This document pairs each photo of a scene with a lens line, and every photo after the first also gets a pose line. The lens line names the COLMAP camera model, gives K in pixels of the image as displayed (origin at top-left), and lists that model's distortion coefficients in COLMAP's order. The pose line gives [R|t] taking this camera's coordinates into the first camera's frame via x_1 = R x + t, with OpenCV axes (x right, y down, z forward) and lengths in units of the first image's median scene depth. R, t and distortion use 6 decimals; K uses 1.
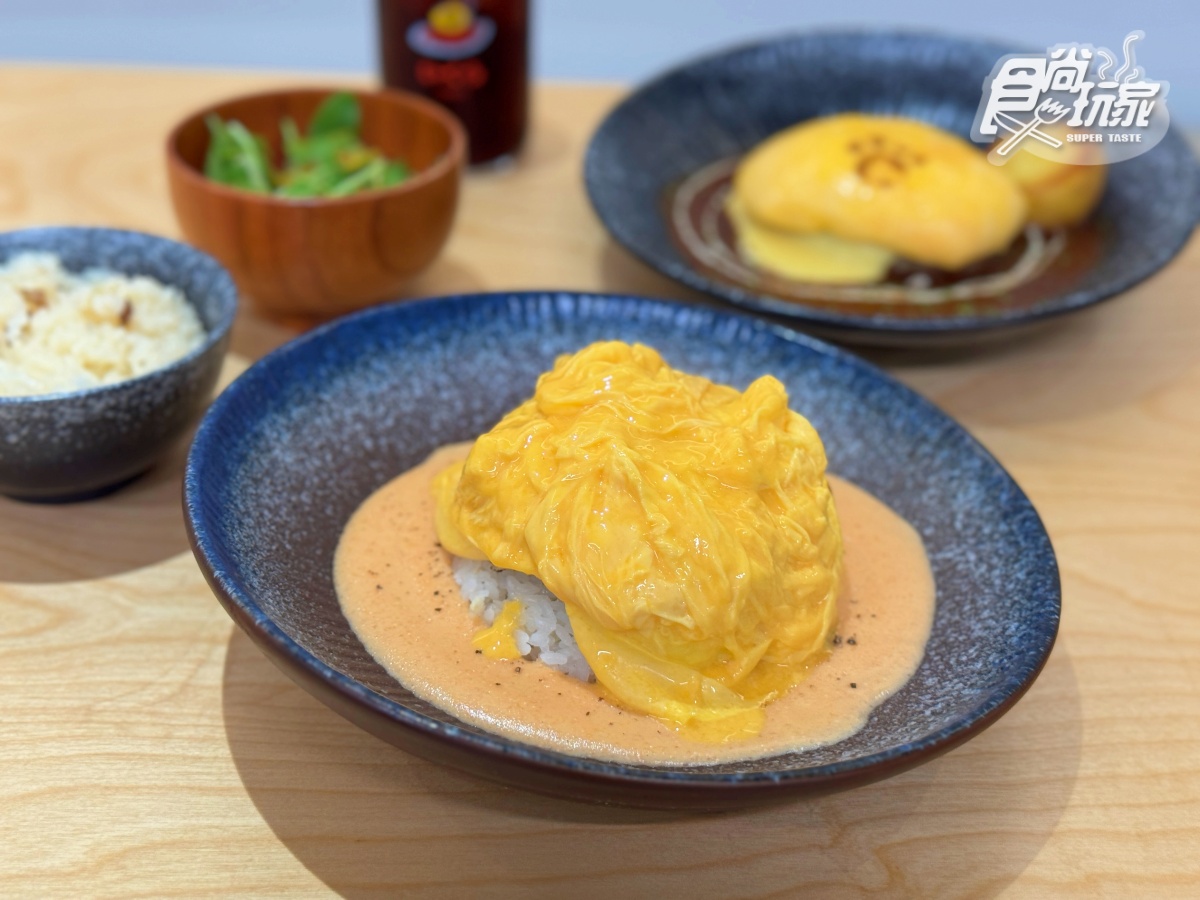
lens RADIAL K [[1928.1, 0, 600.0], [0, 1928.1, 450.0], [0, 0, 1]] dist [0.195639, -0.028007]
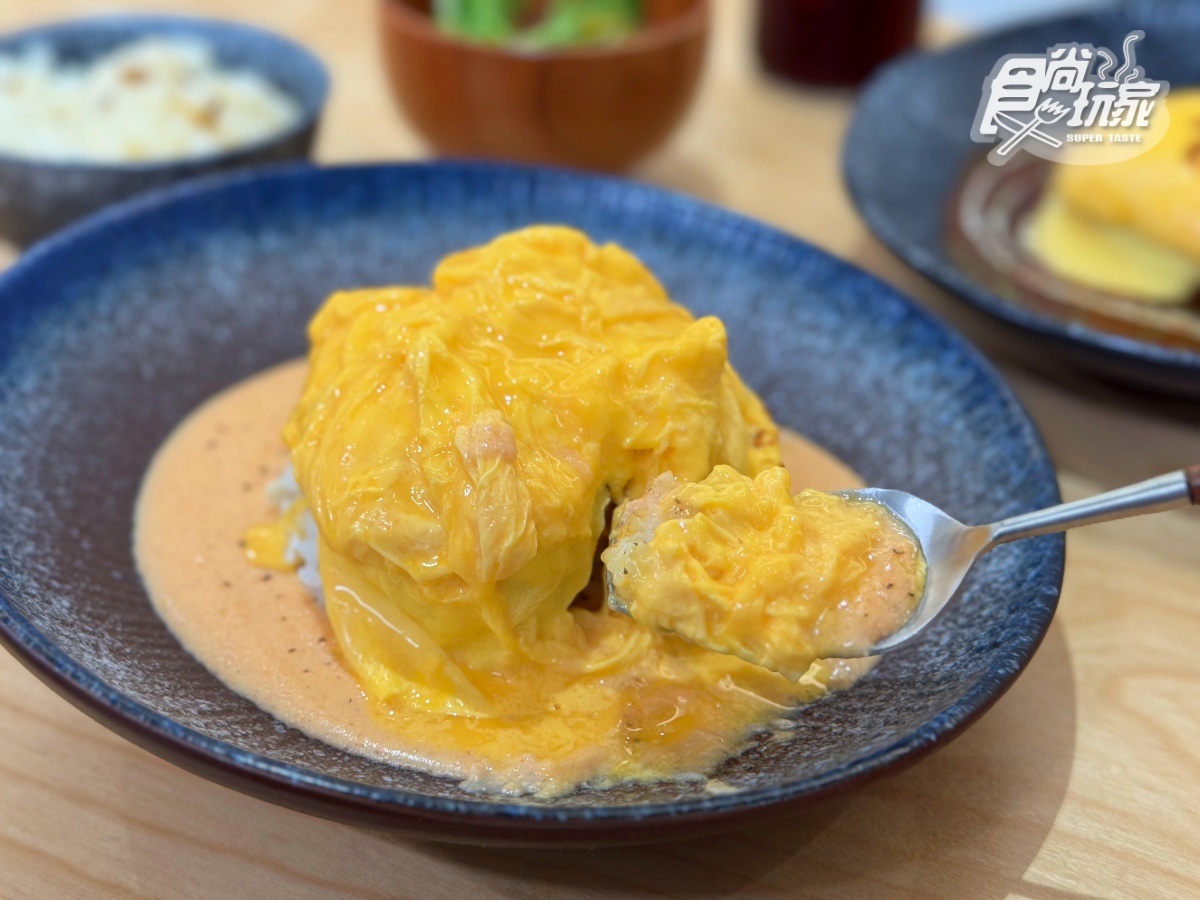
lens RADIAL K [[1928.1, 0, 600.0], [0, 1928.1, 450.0], [0, 0, 1]] dist [0.195639, -0.028007]
pose [[0.860715, 0.261759, -0.436637, 0.366010], [-0.271960, 0.961465, 0.040290, -0.005110], [0.430357, 0.084070, 0.898735, 0.303801]]
